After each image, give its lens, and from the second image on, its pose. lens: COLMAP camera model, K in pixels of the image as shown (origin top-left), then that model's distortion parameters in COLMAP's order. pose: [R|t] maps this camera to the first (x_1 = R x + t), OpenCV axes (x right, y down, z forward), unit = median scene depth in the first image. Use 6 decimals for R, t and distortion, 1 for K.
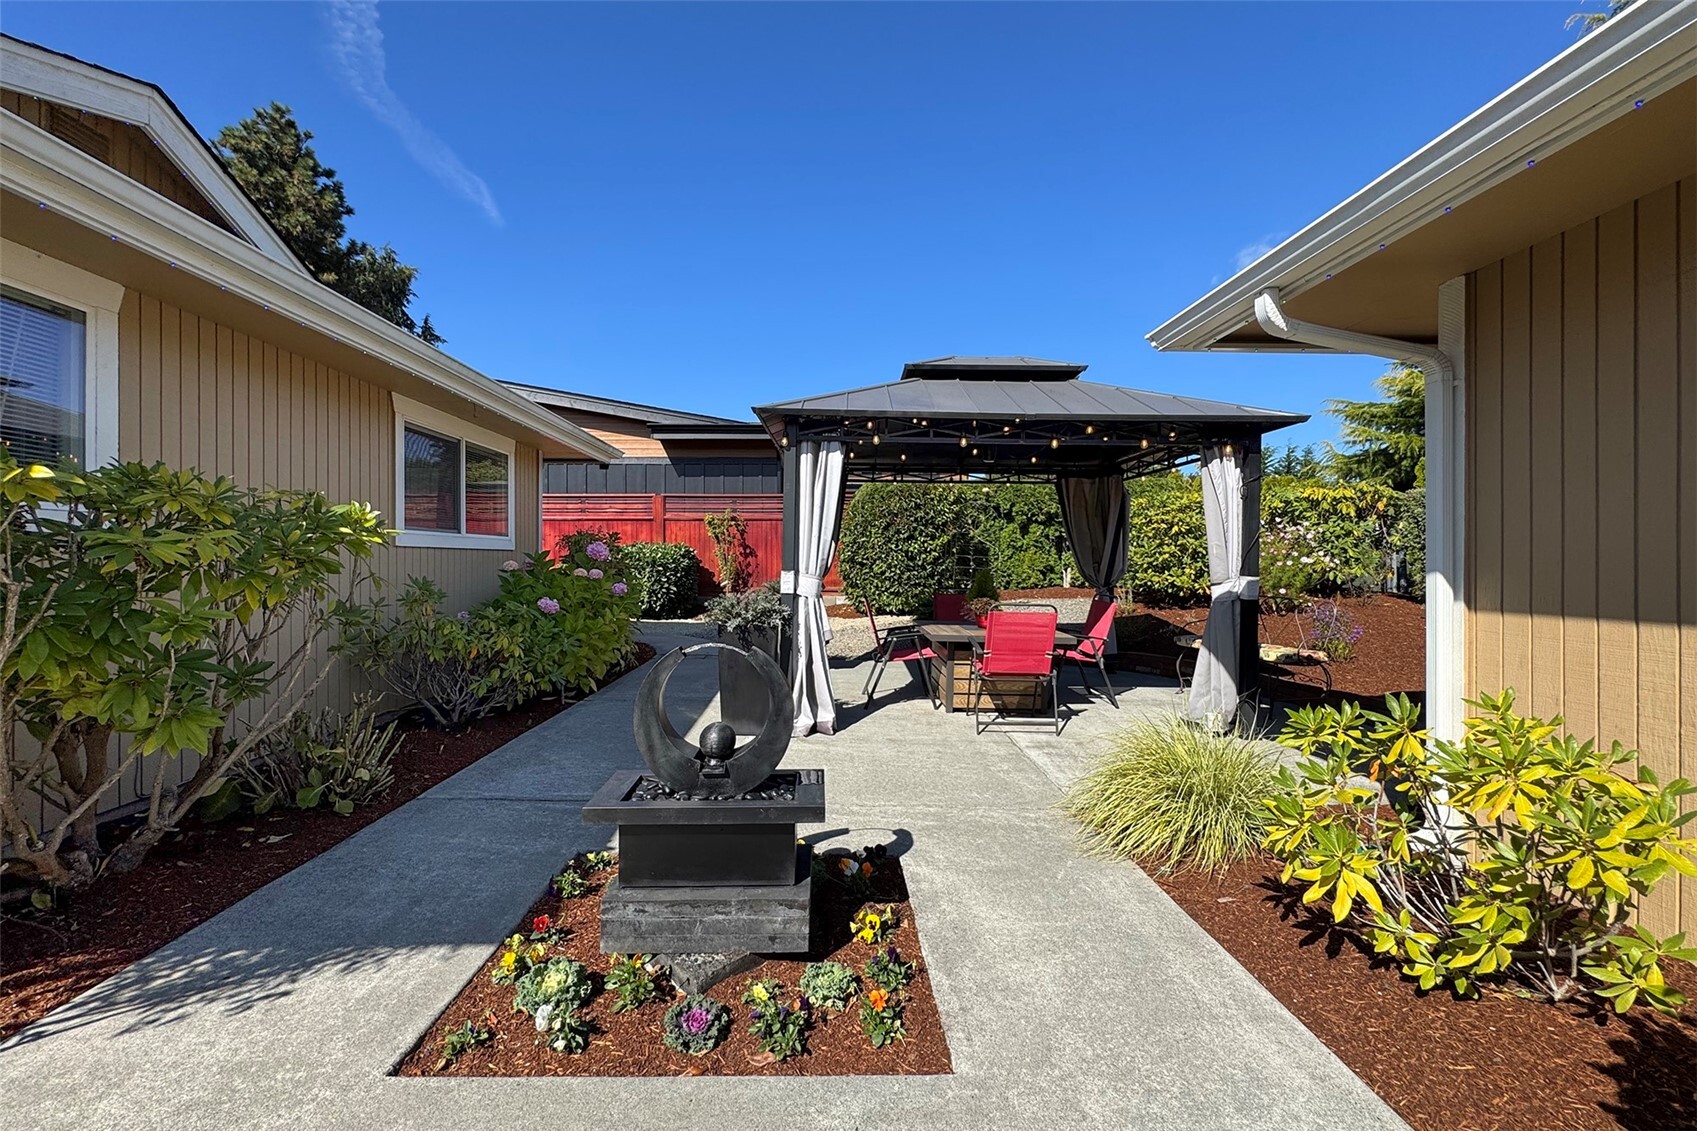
lens RADIAL K [[689.3, 0, 839.4], [0, 689.3, 563.6], [0, 0, 1]] dist [0.000896, -0.000030]
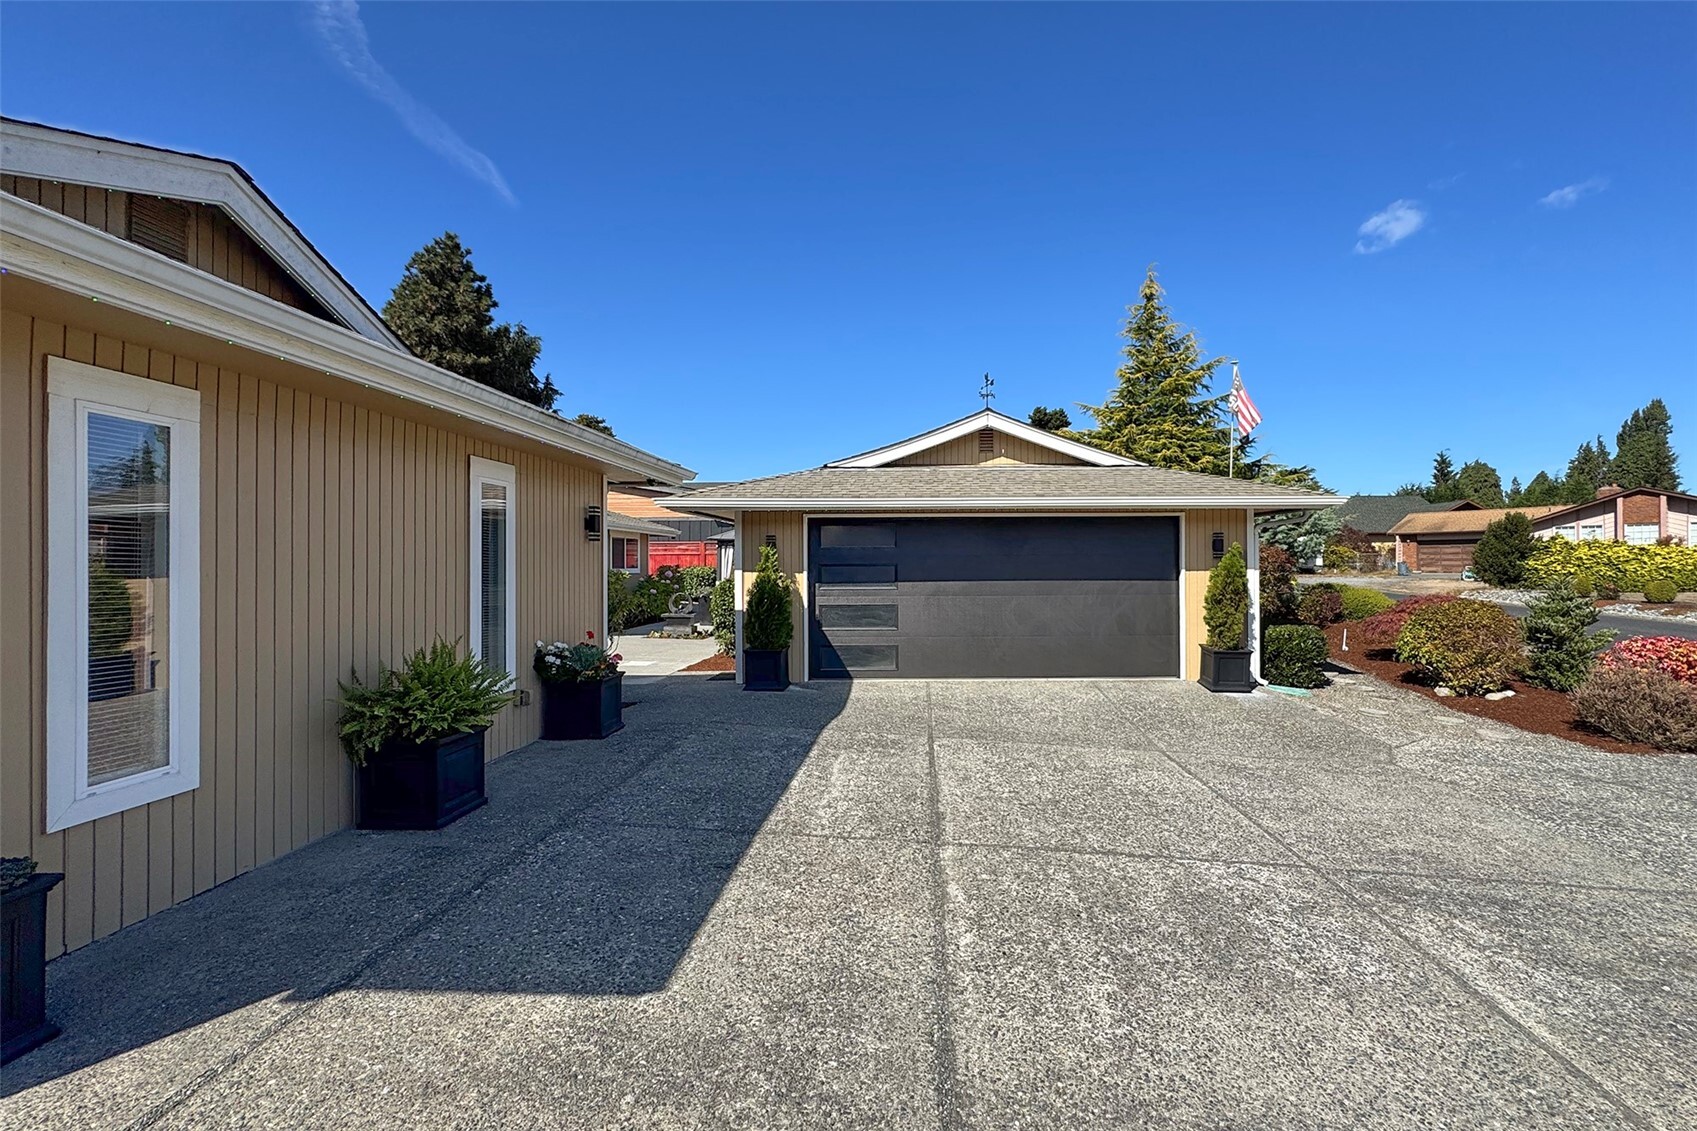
lens RADIAL K [[732.8, 0, 892.6], [0, 732.8, 558.0], [0, 0, 1]] dist [0.000571, 0.001081]
pose [[0.997885, -0.004549, -0.064838, 0.550690], [0.003730, 0.999912, -0.012748, -0.029732], [0.064890, 0.012479, 0.997814, -1.407632]]
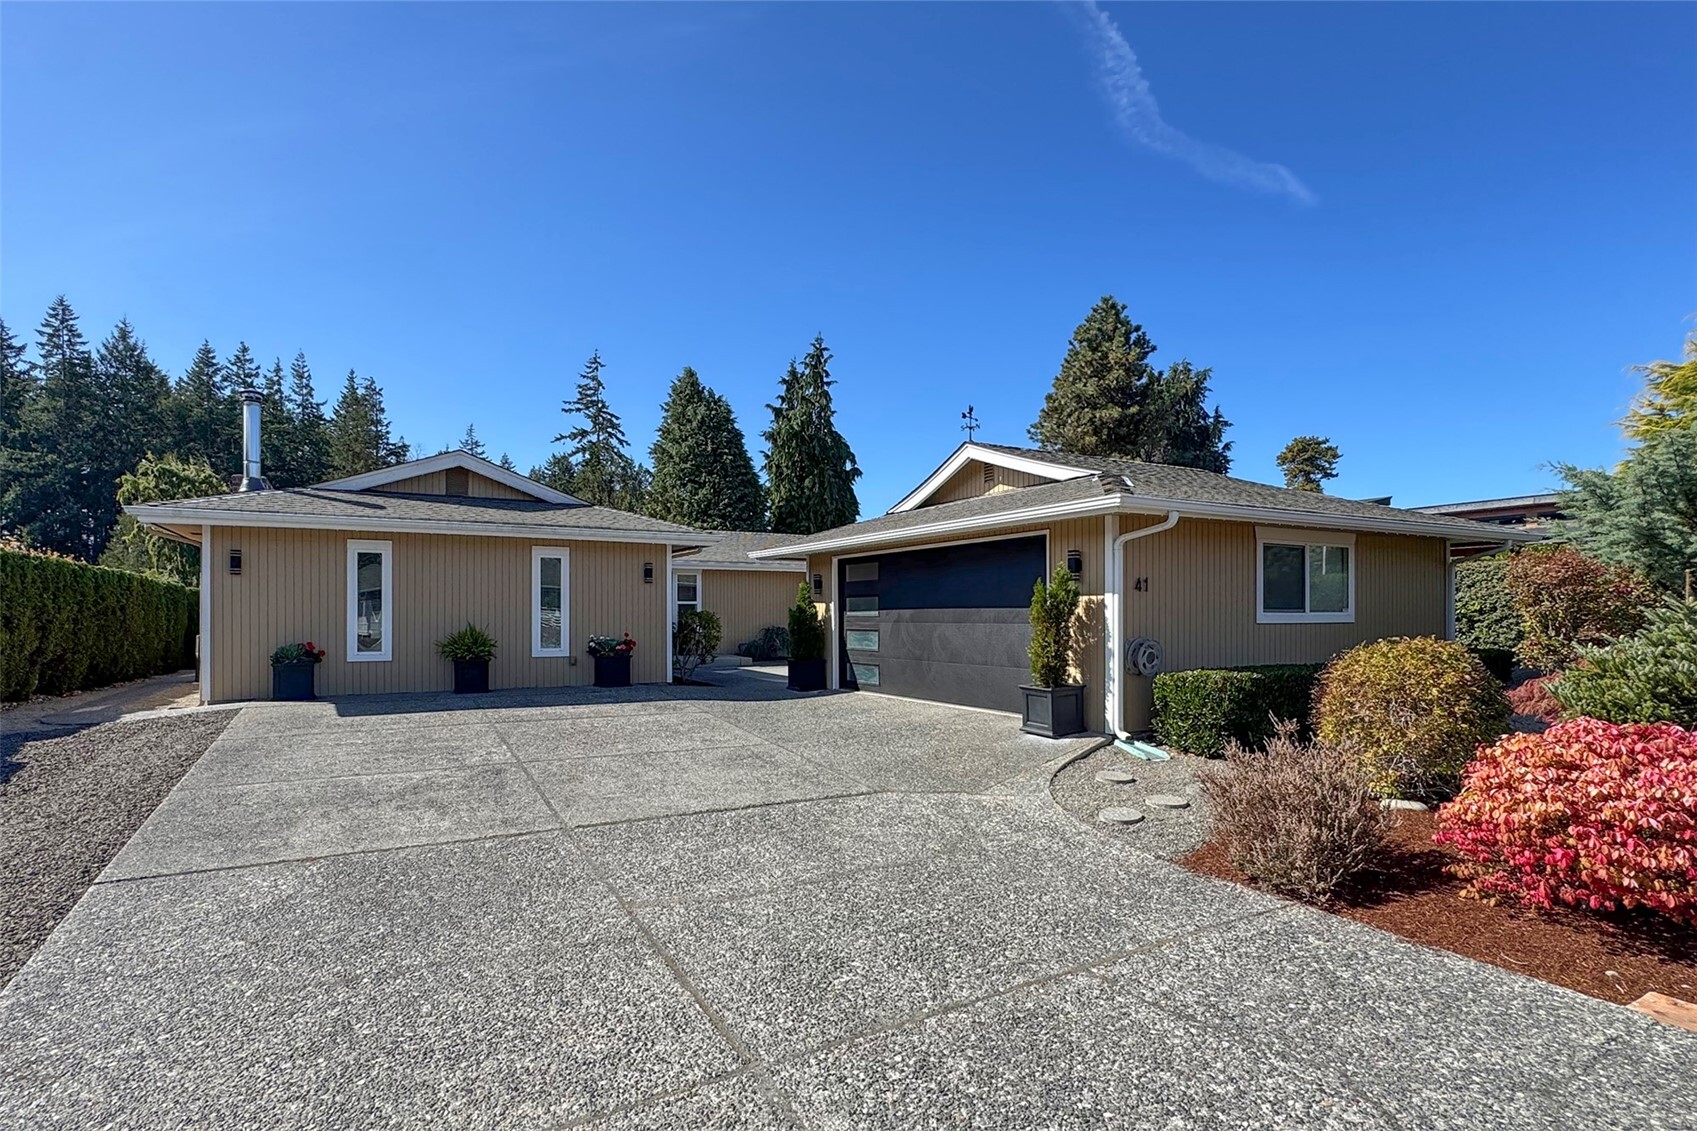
lens RADIAL K [[814.1, 0, 825.7], [0, 814.1, 604.7], [0, 0, 1]] dist [-0.014749, -0.001190]
pose [[0.454801, -0.011202, -0.890523, 1.594629], [-0.003350, 0.999892, -0.014289, -0.000050], [0.890587, 0.009481, 0.454715, -1.070133]]
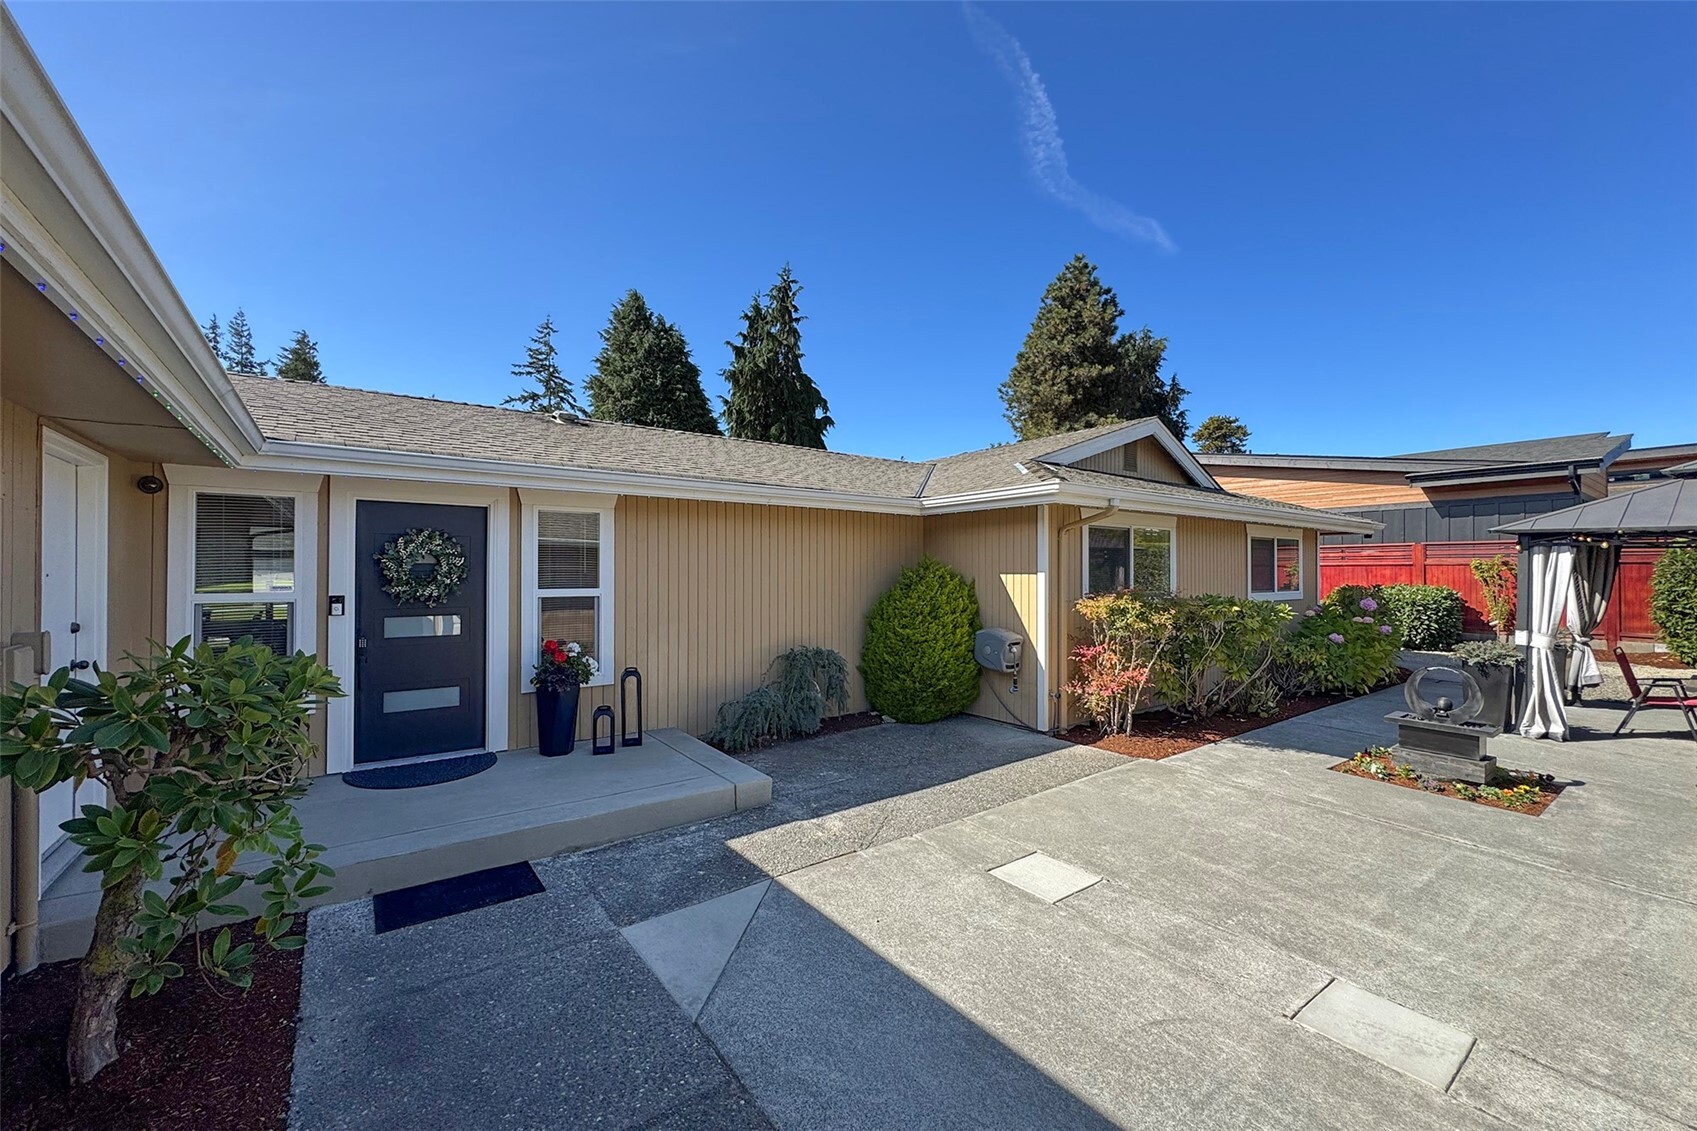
lens RADIAL K [[668.9, 0, 860.1], [0, 668.9, 566.5], [0, 0, 1]] dist [0.000693, 0.000026]
pose [[0.578191, -0.006171, -0.815878, 0.147283], [-0.005415, 0.999920, -0.011401, -0.054013], [0.815884, 0.011010, 0.578111, -0.544309]]
